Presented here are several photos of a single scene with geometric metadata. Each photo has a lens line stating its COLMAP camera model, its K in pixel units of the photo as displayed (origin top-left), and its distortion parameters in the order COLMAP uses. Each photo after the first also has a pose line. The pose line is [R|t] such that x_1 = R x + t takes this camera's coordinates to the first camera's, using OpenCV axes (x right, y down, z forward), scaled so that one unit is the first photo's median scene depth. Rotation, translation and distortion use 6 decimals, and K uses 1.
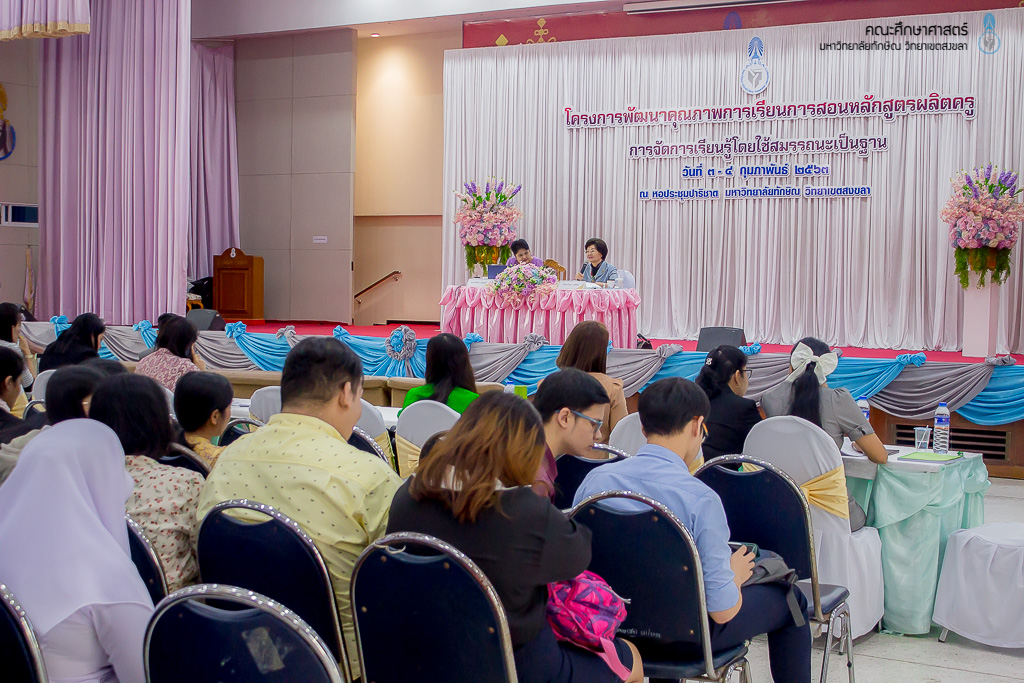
lens RADIAL K [[1594.7, 0, 512.0], [0, 1594.7, 341.5], [0, 0, 1]] dist [-0.002224, 0.044334]
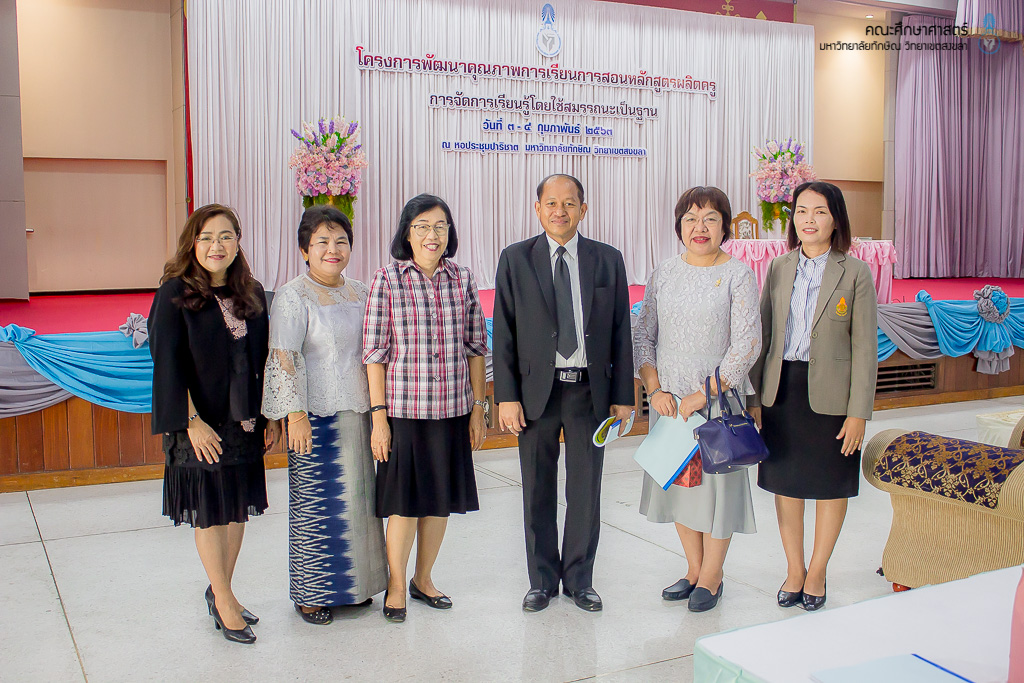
lens RADIAL K [[1084.3, 0, 512.0], [0, 1084.3, 341.5], [0, 0, 1]] dist [-0.087827, 0.050817]
pose [[0.496290, -0.105217, 0.861758, -0.510104], [0.048018, 0.994436, 0.093763, -0.033417], [-0.866828, -0.005154, 0.498580, 0.659595]]
